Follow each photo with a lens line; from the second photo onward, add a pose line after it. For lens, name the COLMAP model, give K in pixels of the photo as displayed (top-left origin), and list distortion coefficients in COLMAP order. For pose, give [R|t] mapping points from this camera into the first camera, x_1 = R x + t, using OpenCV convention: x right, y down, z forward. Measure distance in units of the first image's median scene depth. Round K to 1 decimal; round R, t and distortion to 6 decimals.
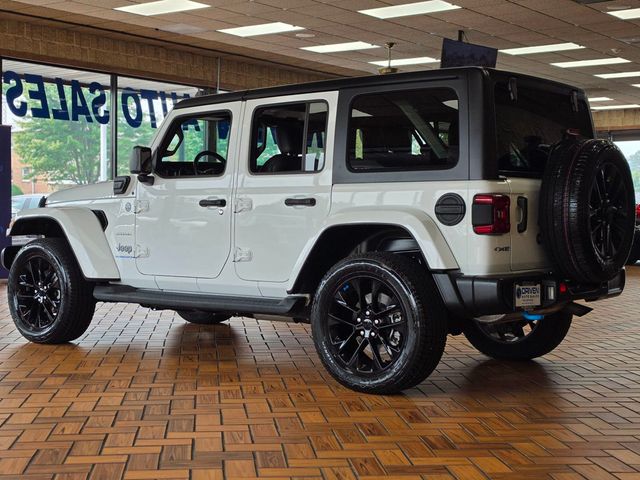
lens RADIAL K [[965.0, 0, 320.0], [0, 965.0, 240.0], [0, 0, 1]] dist [0.033855, 0.053332]
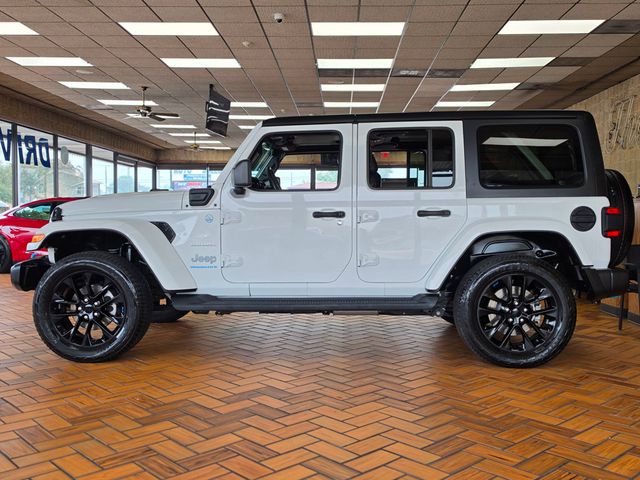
lens RADIAL K [[632.8, 0, 320.0], [0, 632.8, 240.0], [0, 0, 1]] dist [0.069059, -0.002076]
pose [[0.817096, -0.027655, 0.575838, -0.540619], [0.023711, 0.999616, 0.014362, -0.019959], [-0.576014, 0.001919, 0.817438, 0.418898]]
